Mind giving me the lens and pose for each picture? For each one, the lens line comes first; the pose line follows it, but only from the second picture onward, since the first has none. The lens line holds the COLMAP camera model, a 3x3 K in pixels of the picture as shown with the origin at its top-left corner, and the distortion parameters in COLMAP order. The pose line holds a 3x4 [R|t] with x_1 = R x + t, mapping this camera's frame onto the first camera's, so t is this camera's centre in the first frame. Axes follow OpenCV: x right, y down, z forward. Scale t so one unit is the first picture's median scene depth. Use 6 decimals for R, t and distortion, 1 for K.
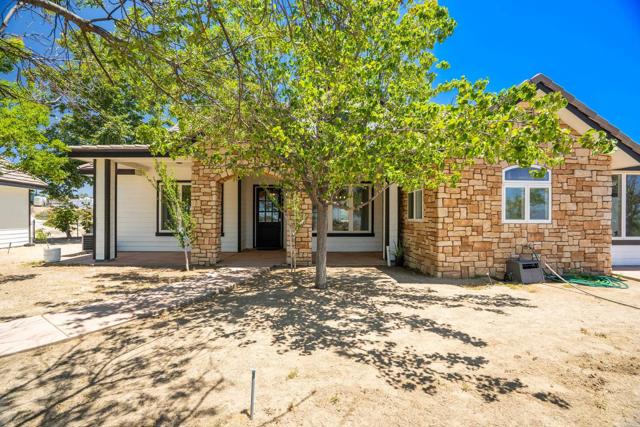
lens RADIAL K [[292.6, 0, 316.9], [0, 292.6, 214.3], [0, 0, 1]] dist [0.000321, 0.001004]
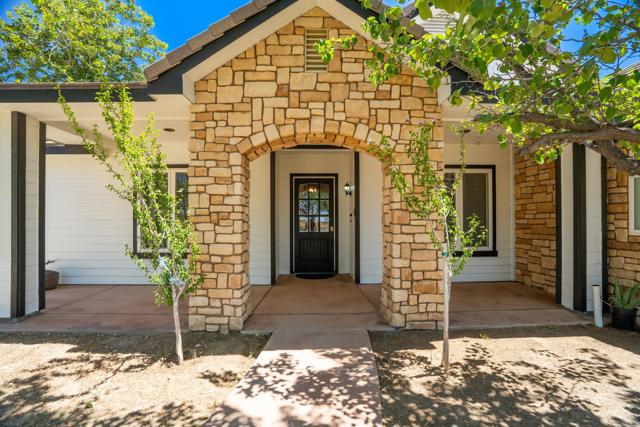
lens RADIAL K [[284.4, 0, 320.0], [0, 284.4, 213.5], [0, 0, 1]] dist [0.000958, 0.000377]
pose [[0.999949, -0.007441, 0.006896, -0.203790], [0.007513, 0.999917, -0.010467, -0.009466], [-0.006818, 0.010518, 0.999921, 0.495967]]
